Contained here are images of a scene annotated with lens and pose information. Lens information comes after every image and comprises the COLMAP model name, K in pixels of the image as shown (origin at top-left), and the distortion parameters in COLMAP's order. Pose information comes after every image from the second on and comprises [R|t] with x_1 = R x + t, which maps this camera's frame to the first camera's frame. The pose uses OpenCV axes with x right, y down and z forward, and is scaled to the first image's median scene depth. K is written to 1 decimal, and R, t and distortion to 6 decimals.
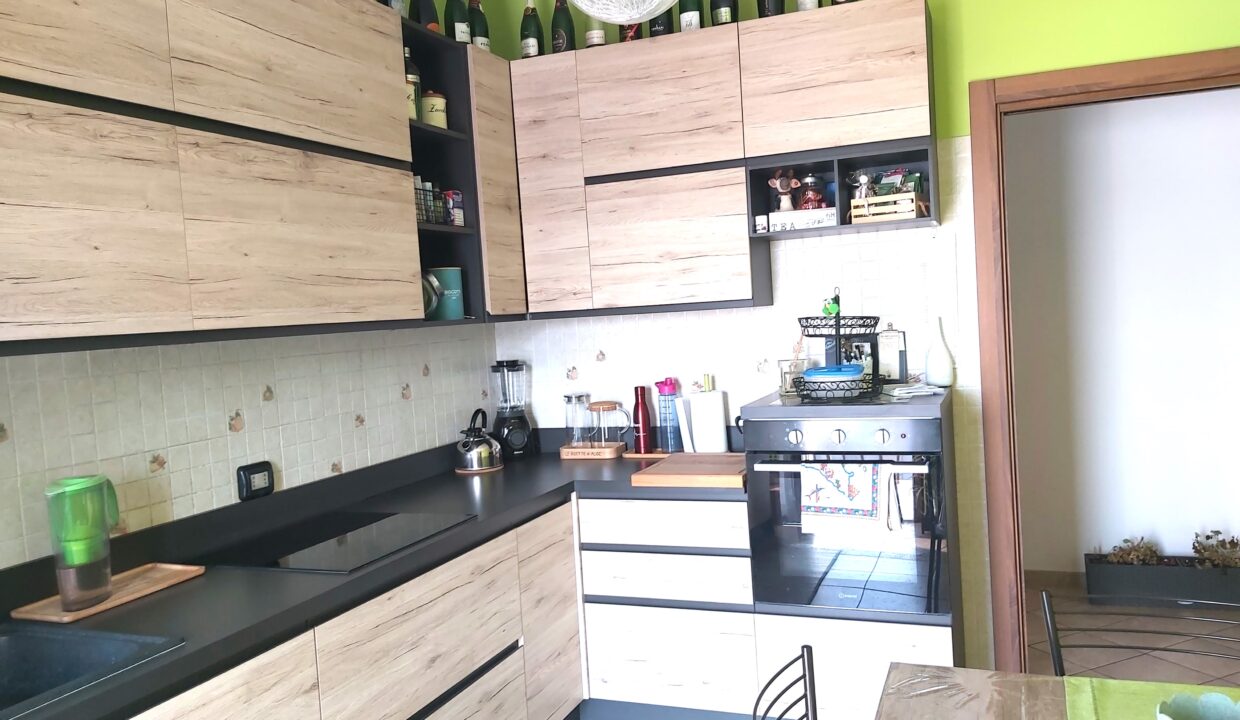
lens RADIAL K [[916.5, 0, 620.0], [0, 916.5, 360.0], [0, 0, 1]] dist [0.000929, -0.000237]
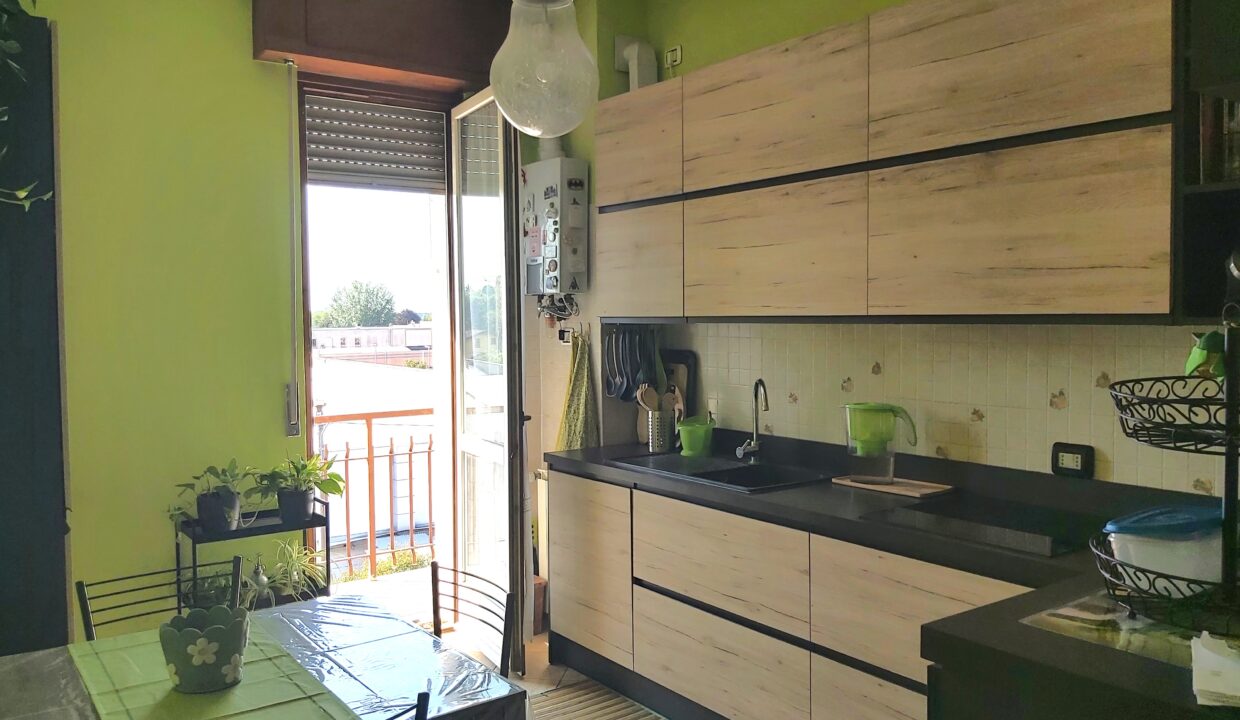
lens RADIAL K [[962.6, 0, 620.0], [0, 962.6, 360.0], [0, 0, 1]] dist [0.169504, -0.309604]
pose [[-0.510026, 0.109285, -0.853188, 0.876730], [-0.003711, 0.991607, 0.129233, -0.134347], [0.860151, 0.069078, -0.505340, 1.228421]]
